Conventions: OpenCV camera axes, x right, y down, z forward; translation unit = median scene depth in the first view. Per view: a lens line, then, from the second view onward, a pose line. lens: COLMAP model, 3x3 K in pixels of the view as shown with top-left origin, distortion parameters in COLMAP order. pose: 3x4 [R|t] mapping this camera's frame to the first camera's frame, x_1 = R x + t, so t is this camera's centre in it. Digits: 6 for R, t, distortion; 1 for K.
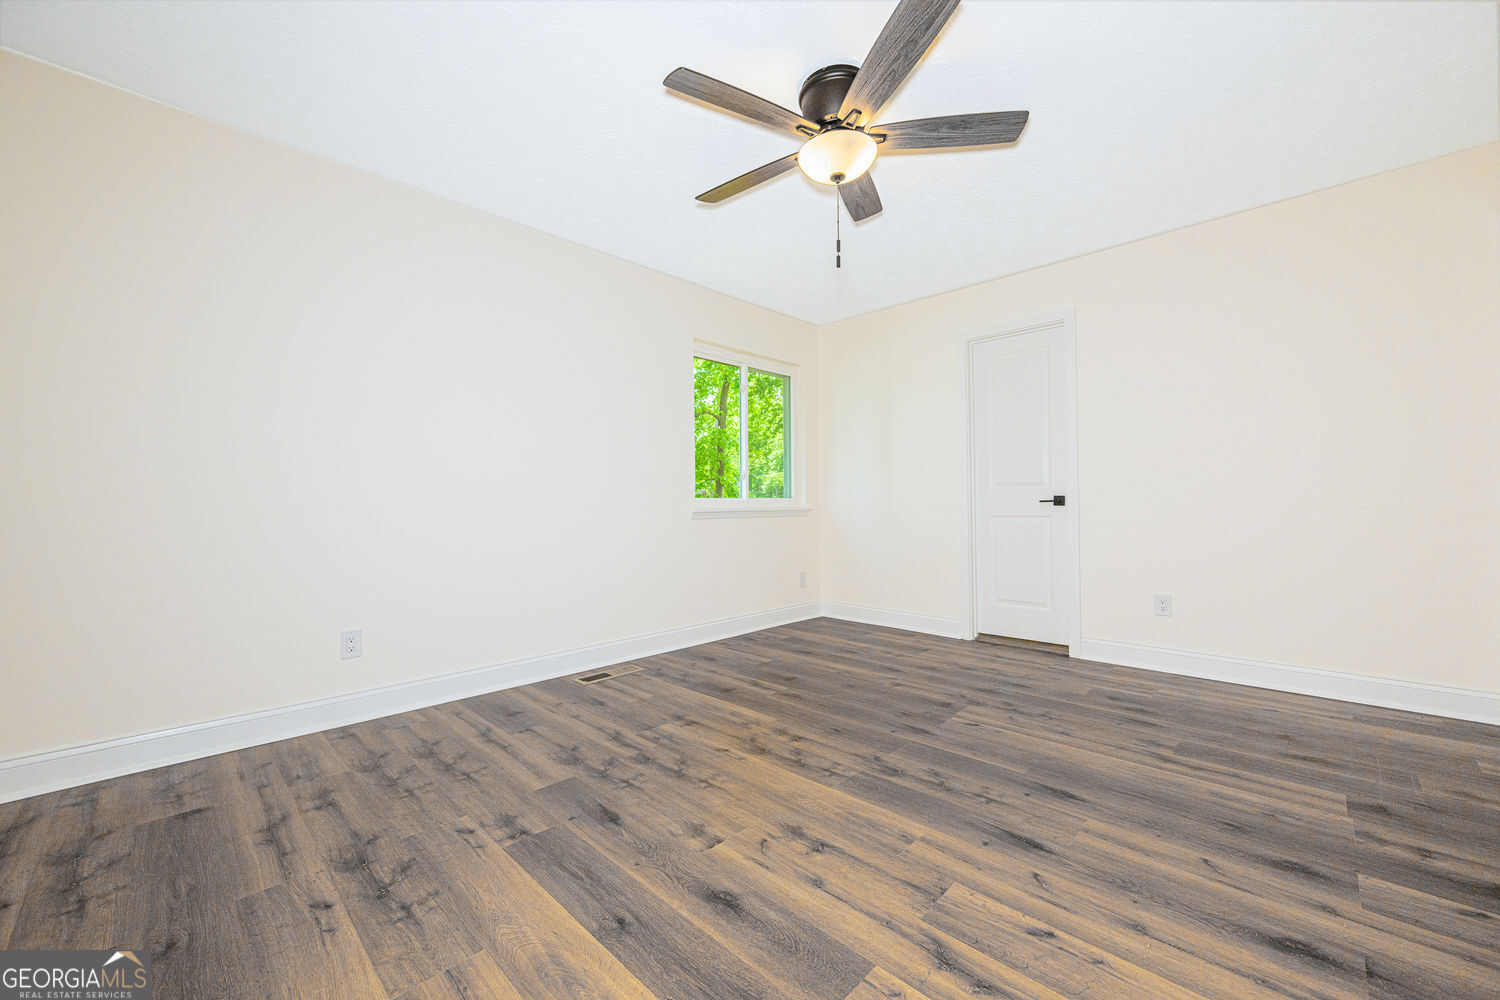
lens RADIAL K [[578.0, 0, 768.0], [0, 578.0, 501.0], [0, 0, 1]] dist [-0.000192, 0.000007]
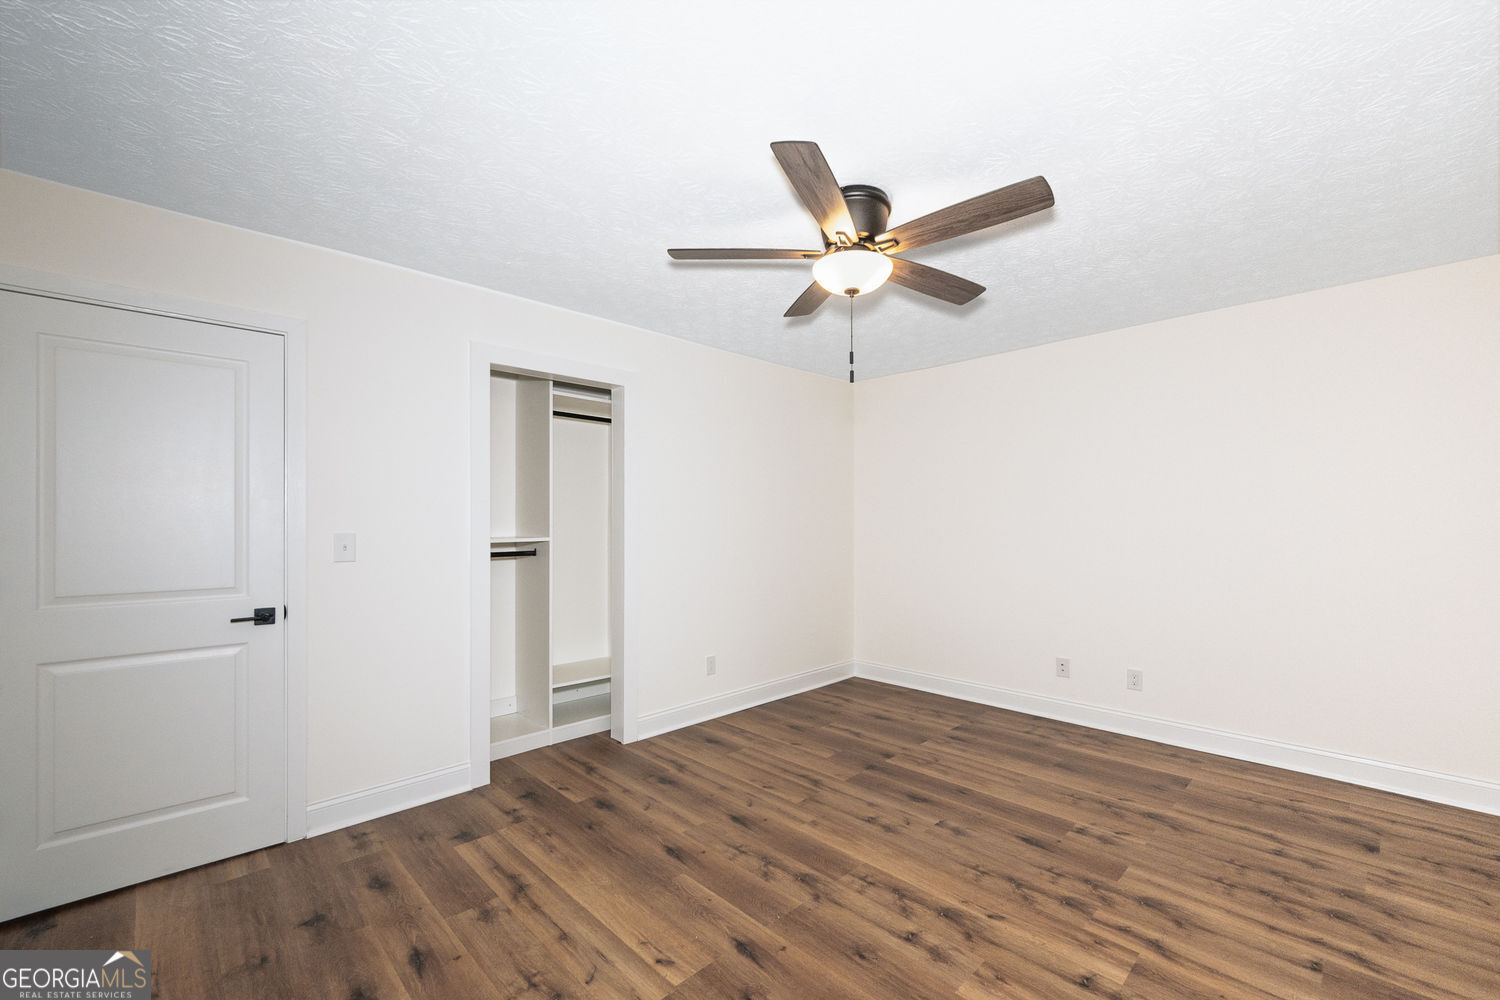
lens RADIAL K [[613.9, 0, 750.0], [0, 613.9, 500.0], [0, 0, 1]] dist [-0.001559, 0.000199]
pose [[-0.998136, 0.019415, 0.057853, 0.228530], [0.016885, 0.998893, -0.043896, -0.157627], [-0.058641, -0.042837, -0.997360, 2.040140]]
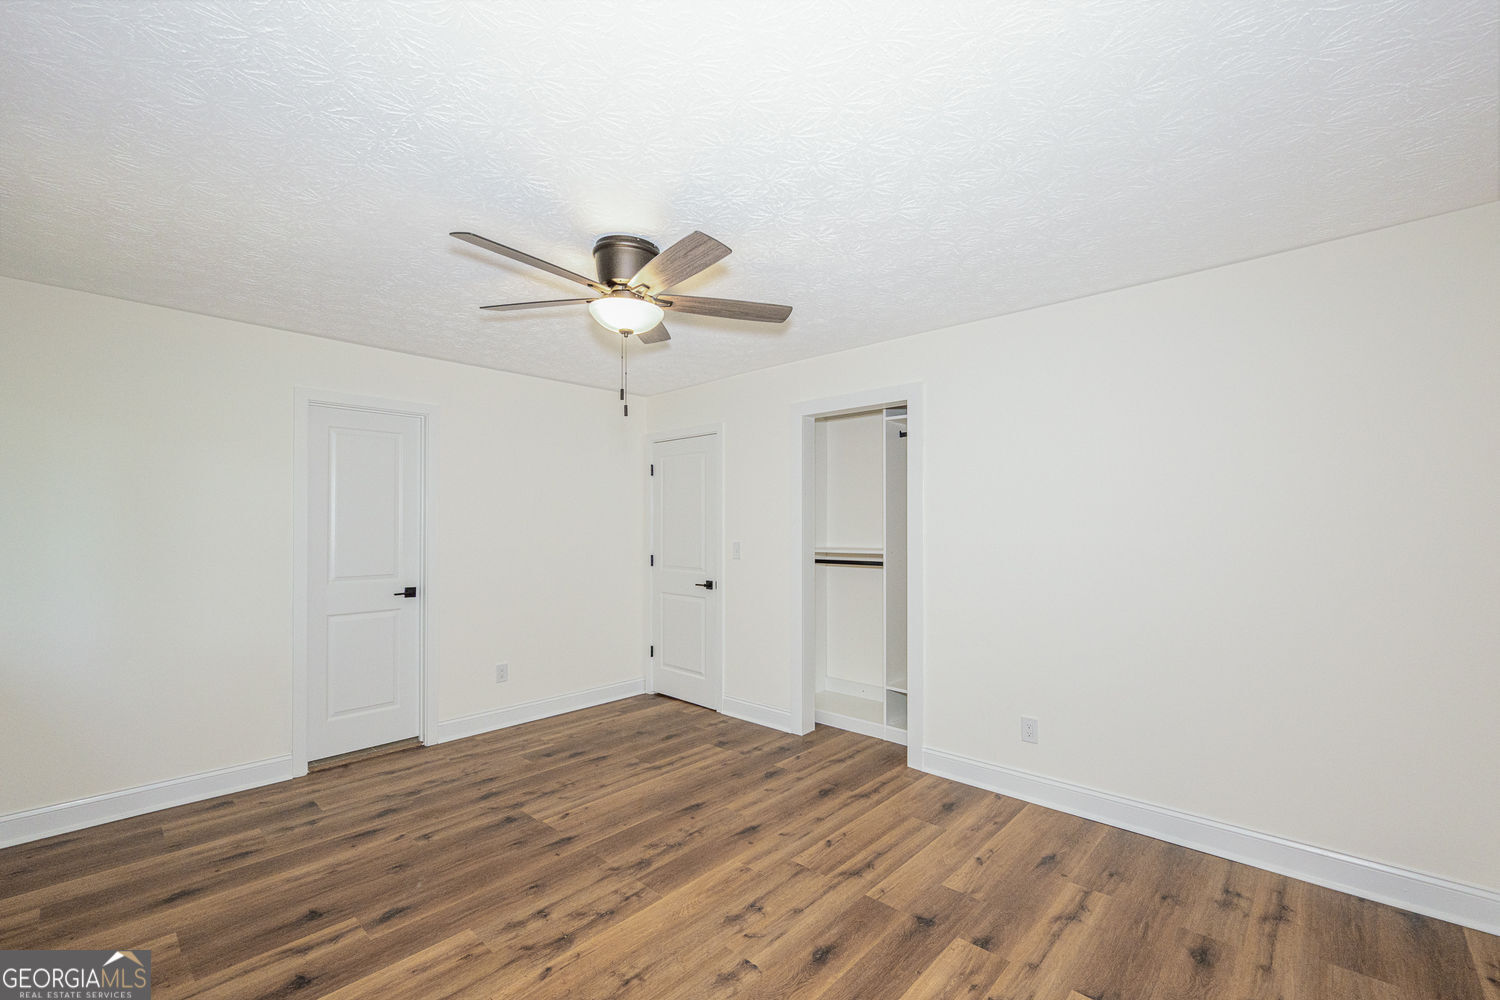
lens RADIAL K [[622.9, 0, 748.5], [0, 622.9, 535.1], [0, 0, 1]] dist [0.001819, 0.000063]
pose [[-0.000983, -0.002203, 0.999997, -0.973015], [-0.004437, 0.999988, 0.002198, -0.178644], [-0.999990, -0.004435, -0.000993, 0.759394]]
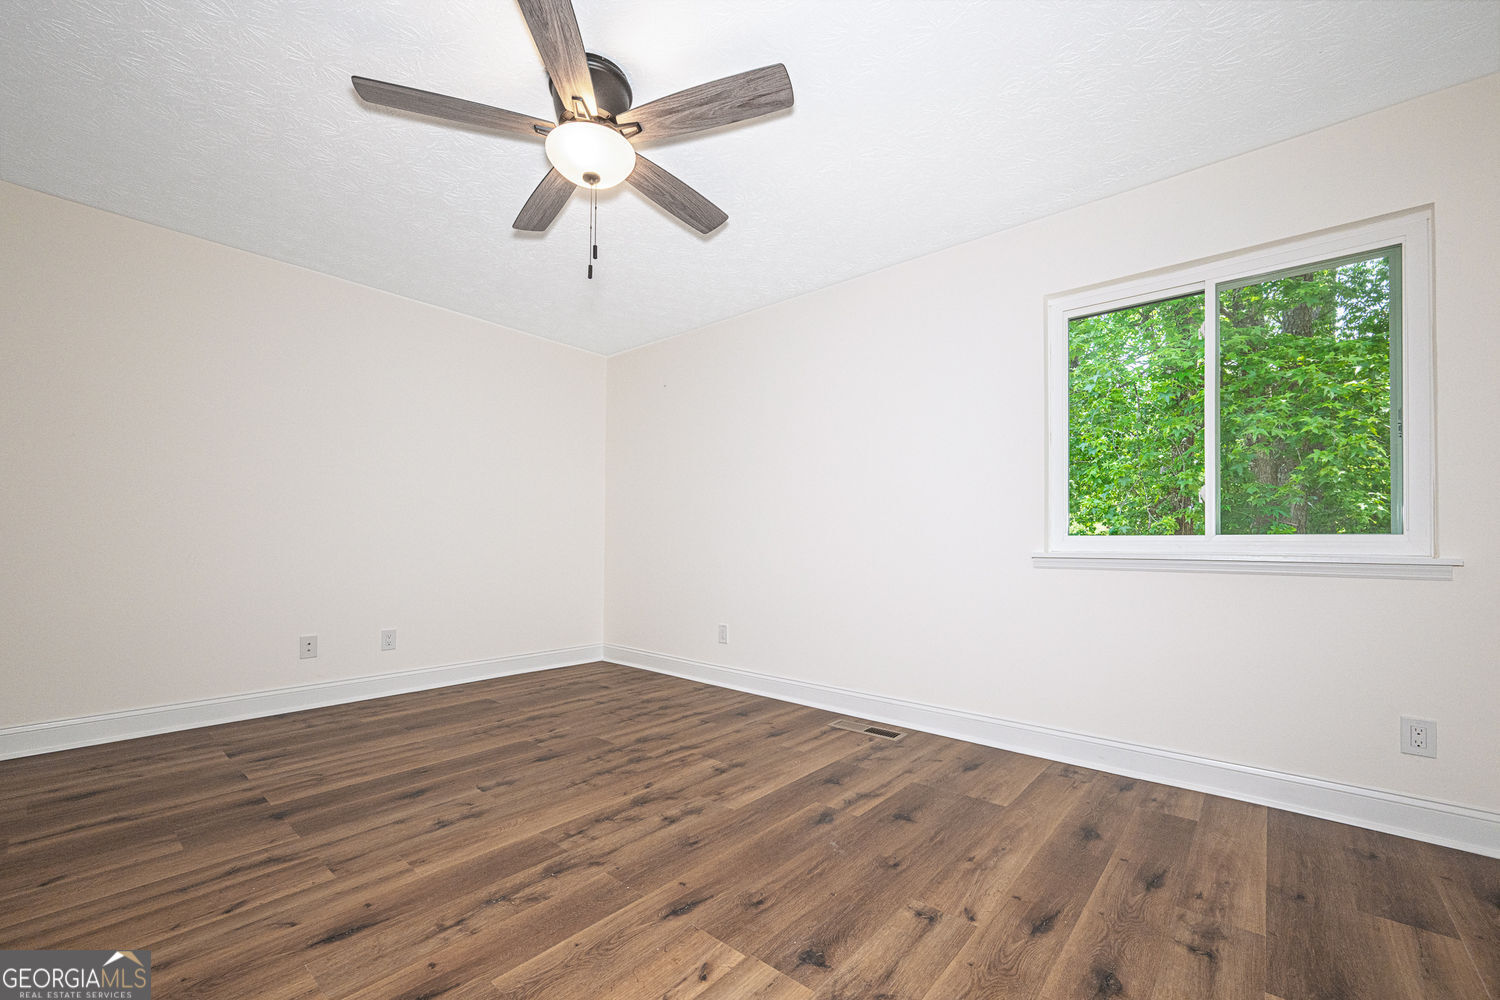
lens RADIAL K [[622.9, 0, 748.5], [0, 622.9, 535.1], [0, 0, 1]] dist [0.001819, 0.000063]
pose [[0.042150, -0.004249, -0.999102, 1.059234], [-0.000519, 0.999991, -0.004274, -0.000152], [0.999111, 0.000698, 0.042147, 1.179563]]
